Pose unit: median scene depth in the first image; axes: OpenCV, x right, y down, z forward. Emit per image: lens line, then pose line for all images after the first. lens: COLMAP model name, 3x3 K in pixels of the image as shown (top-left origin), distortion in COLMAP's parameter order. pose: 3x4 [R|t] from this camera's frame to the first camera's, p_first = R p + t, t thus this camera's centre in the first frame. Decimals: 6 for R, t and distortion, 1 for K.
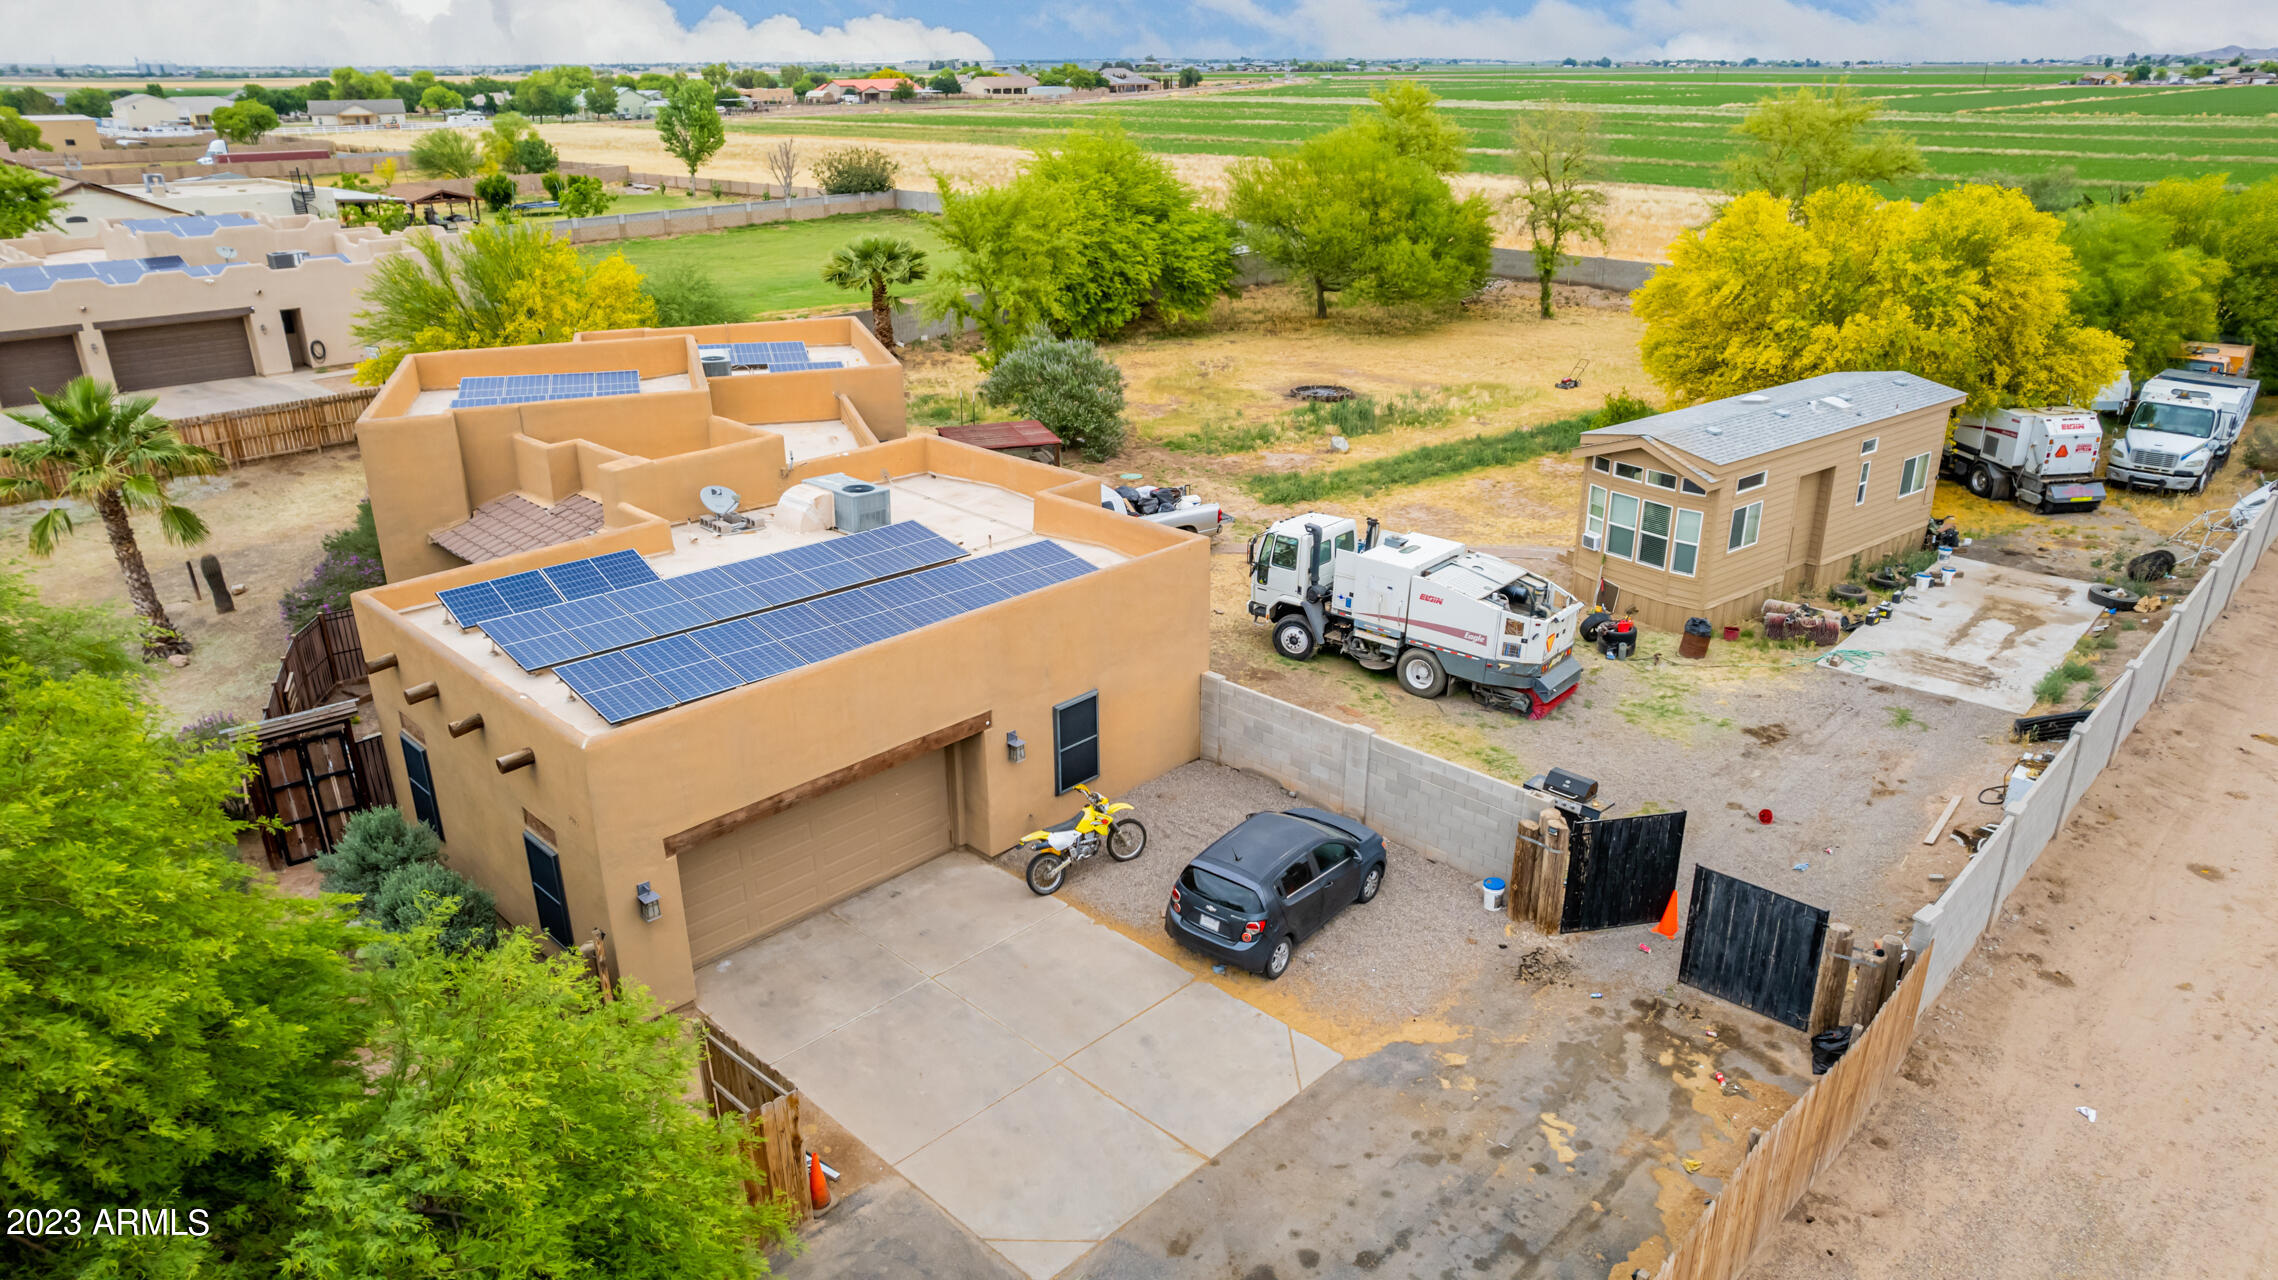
lens RADIAL K [[1456.8, 0, 1135.4], [0, 1456.8, 652.1], [0, 0, 1]] dist [-0.073947, 0.066968]
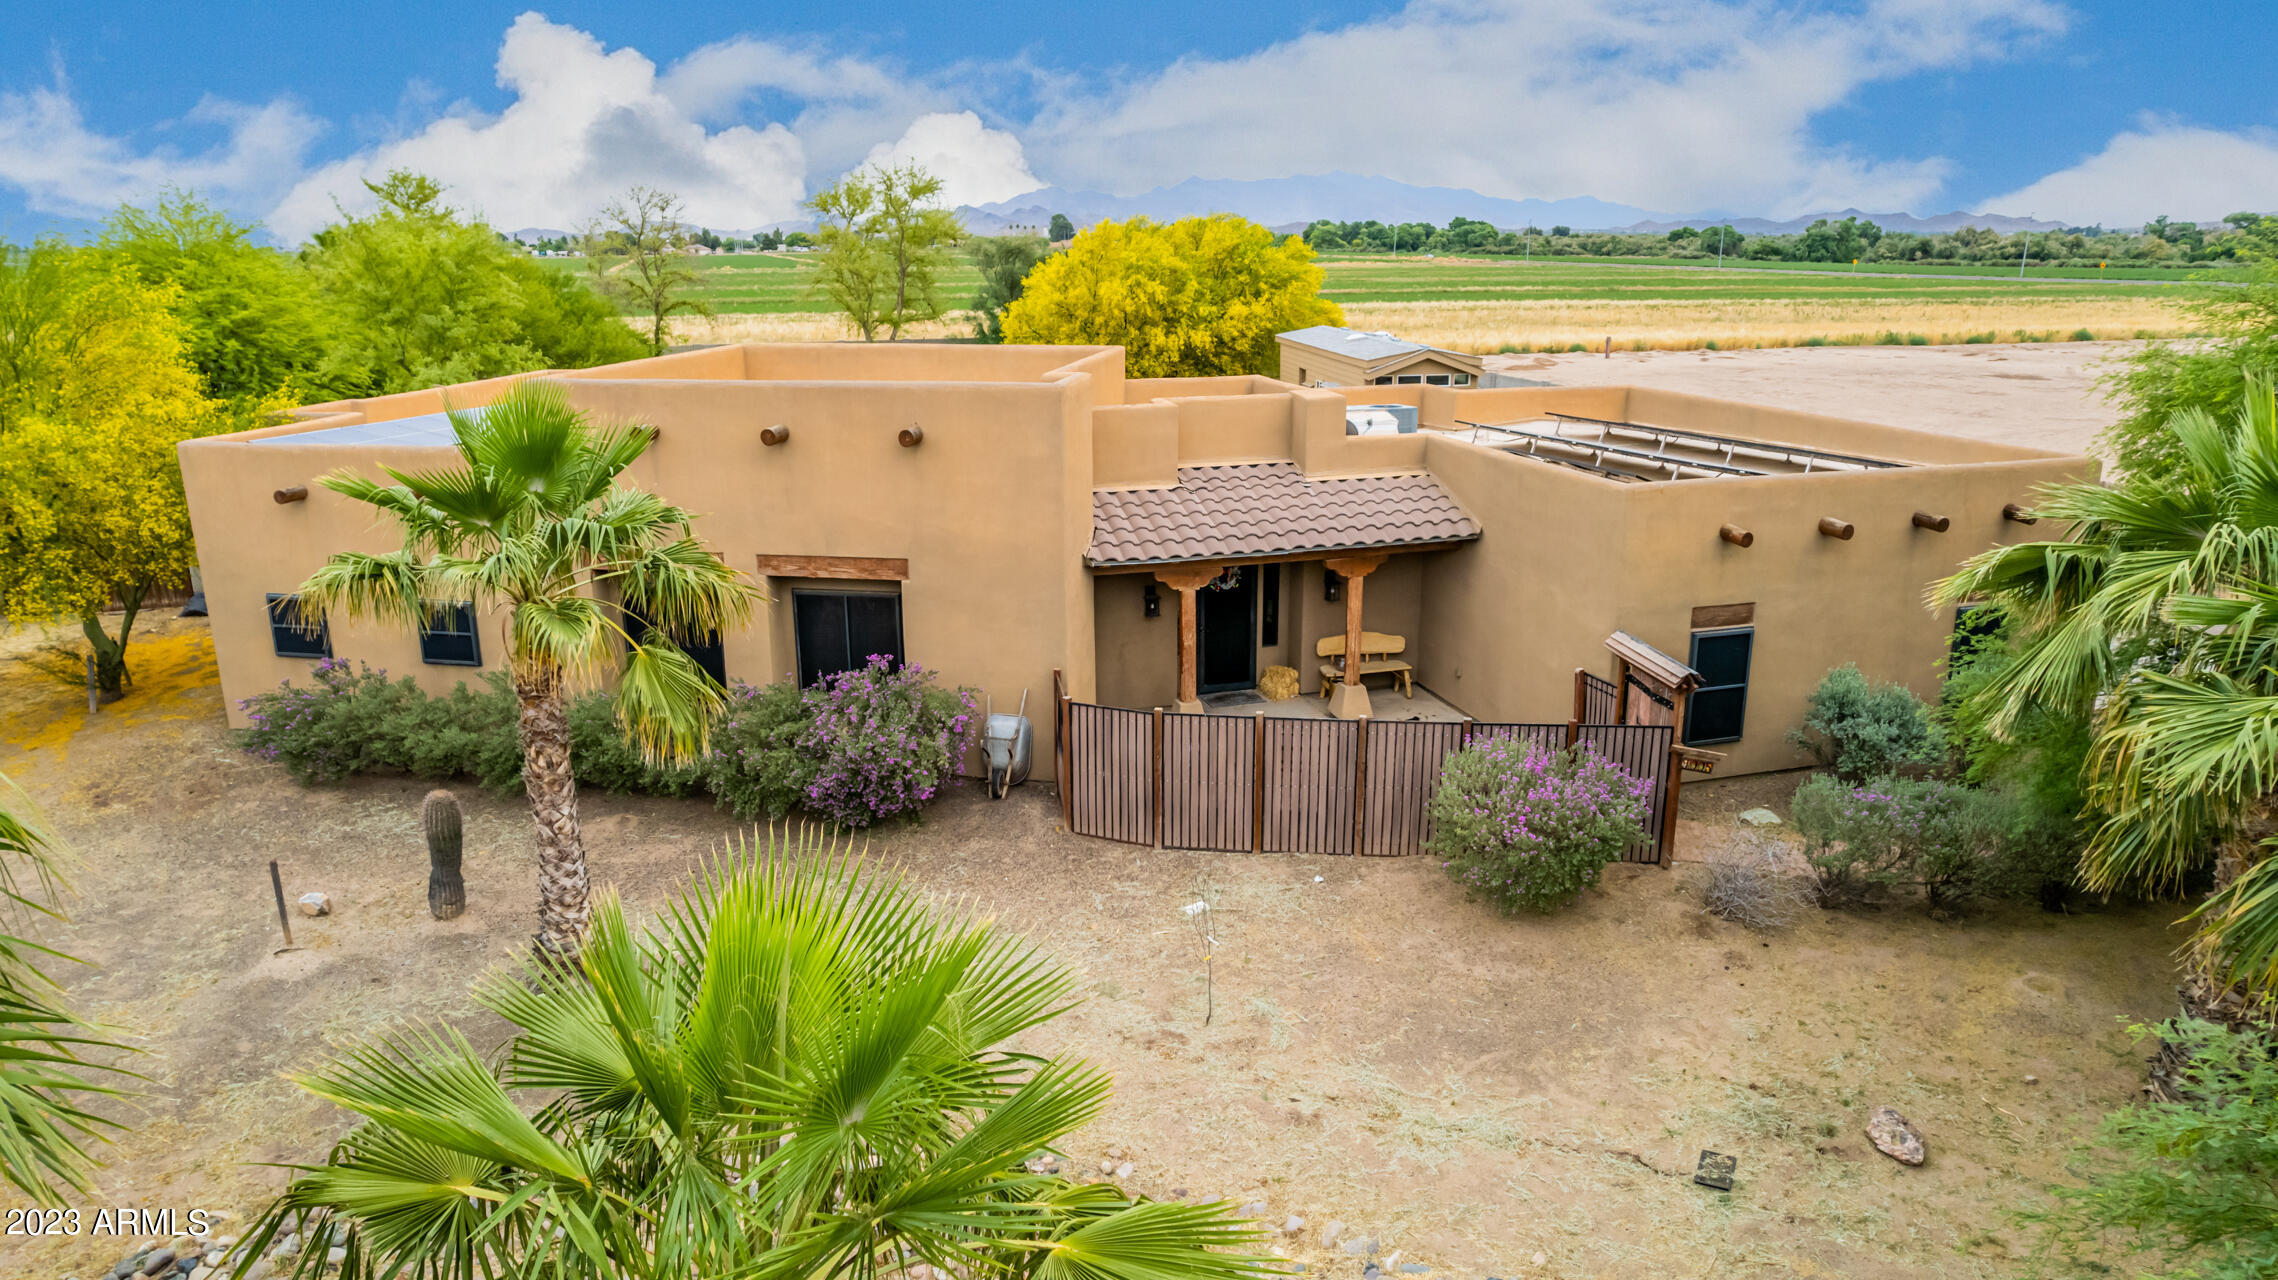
lens RADIAL K [[1460.9, 0, 1134.9], [0, 1460.9, 650.1], [0, 0, 1]] dist [-0.083163, 0.077043]
pose [[0.483219, -0.234591, 0.843485, -0.607115], [0.333291, 0.940181, 0.070547, -0.045500], [-0.809578, 0.247036, 0.532501, 0.357461]]
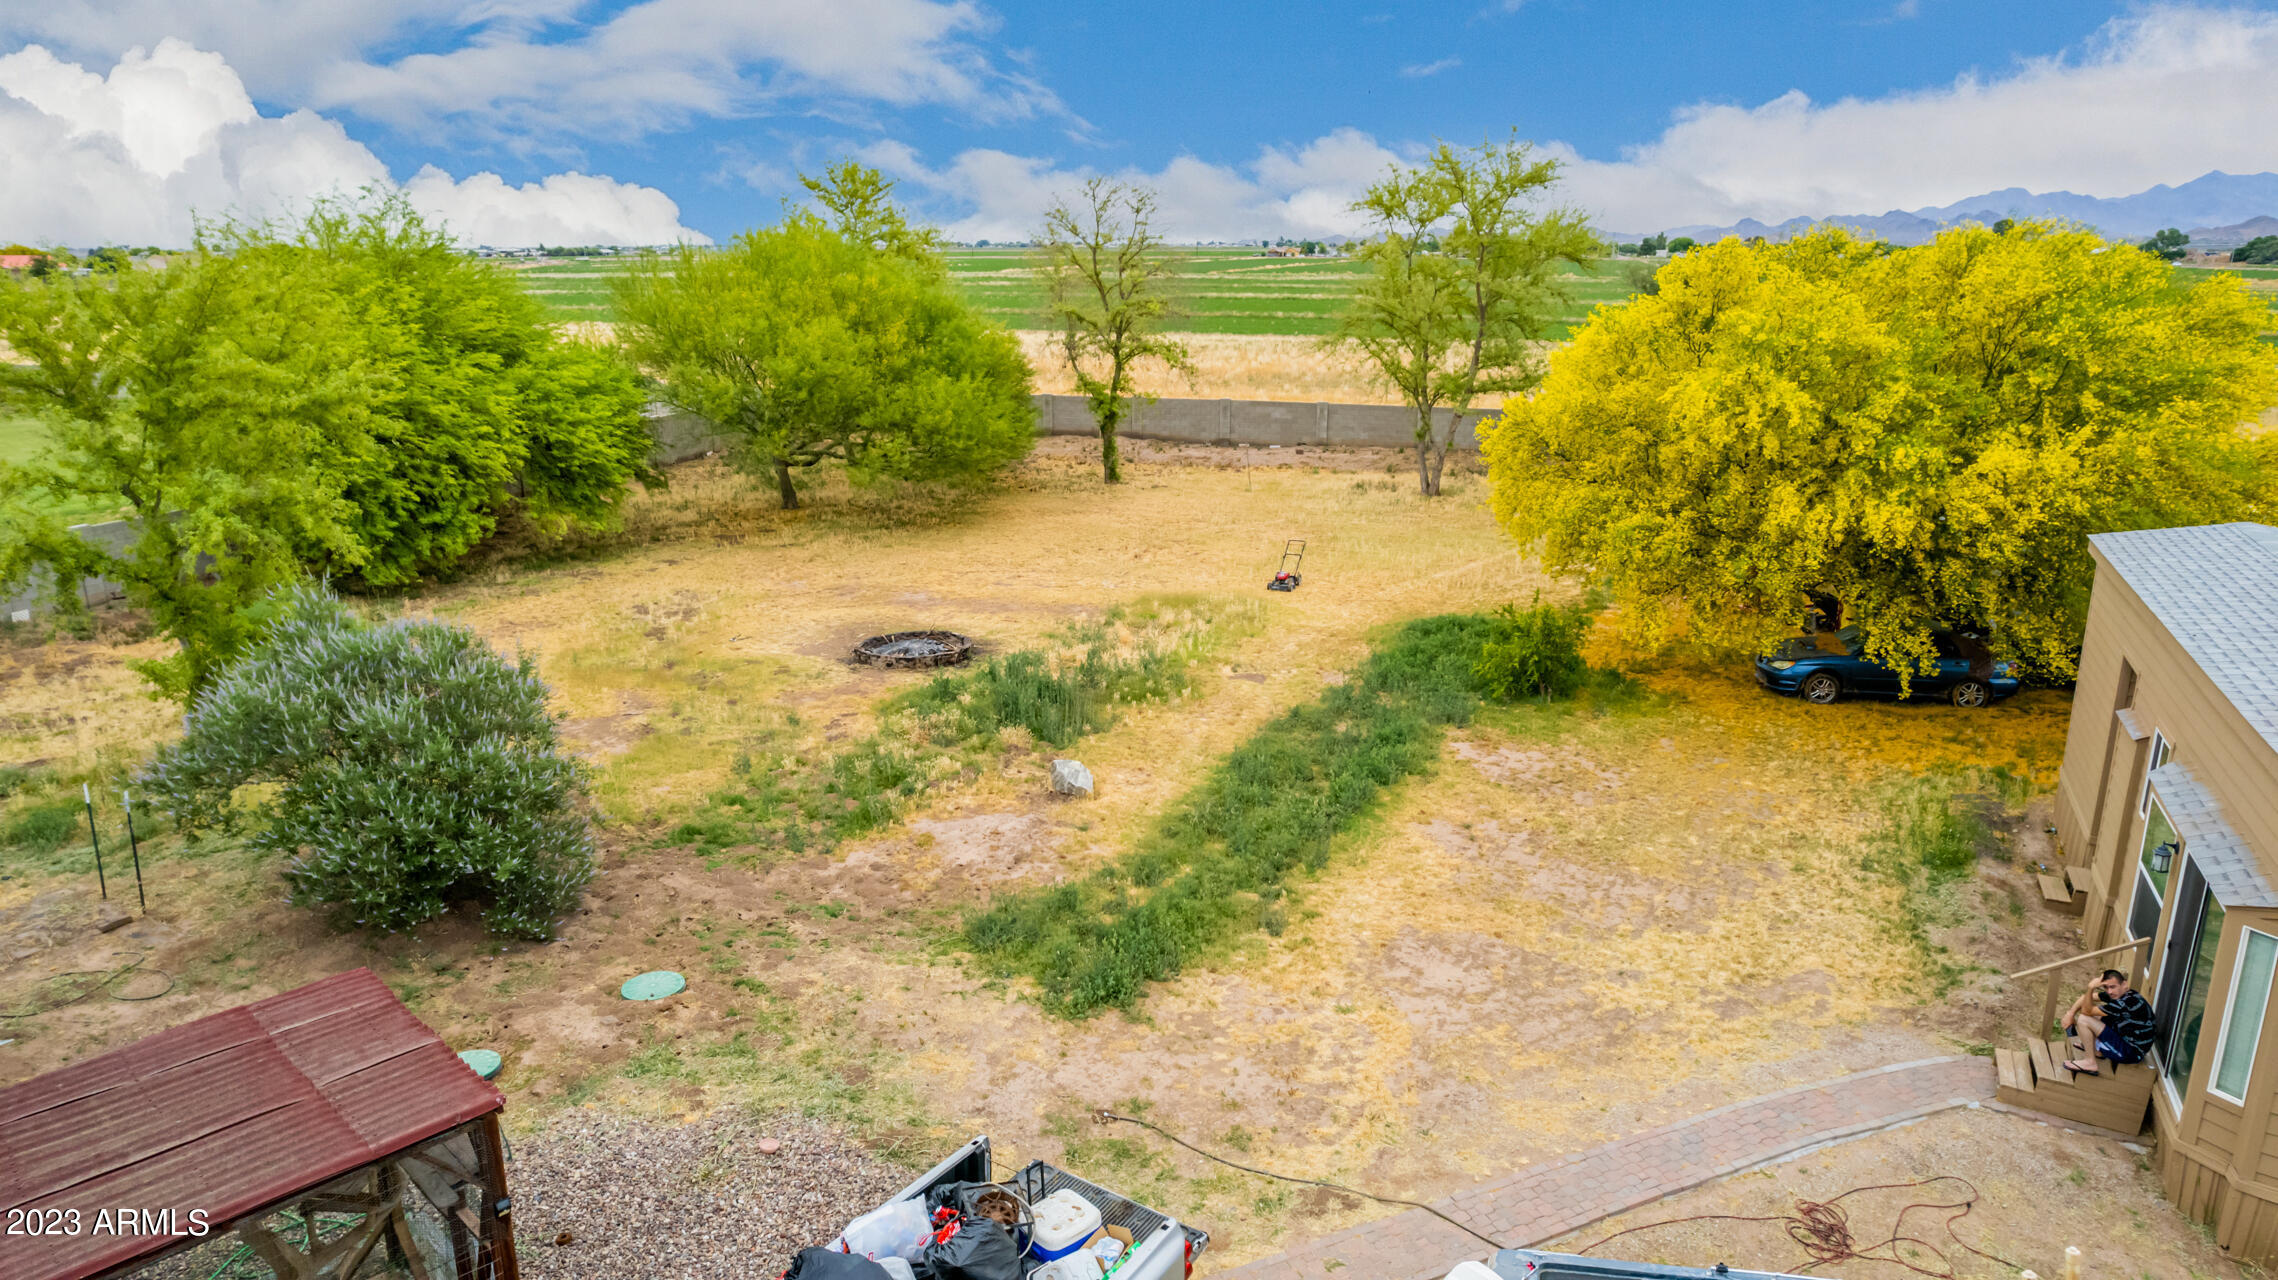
lens RADIAL K [[1456.8, 0, 1135.4], [0, 1456.8, 652.1], [0, 0, 1]] dist [-0.073947, 0.066968]
pose [[0.885560, -0.120965, 0.448499, -0.041575], [0.172352, 0.982144, -0.075413, -0.135407], [-0.431368, 0.144083, 0.890596, 0.541267]]
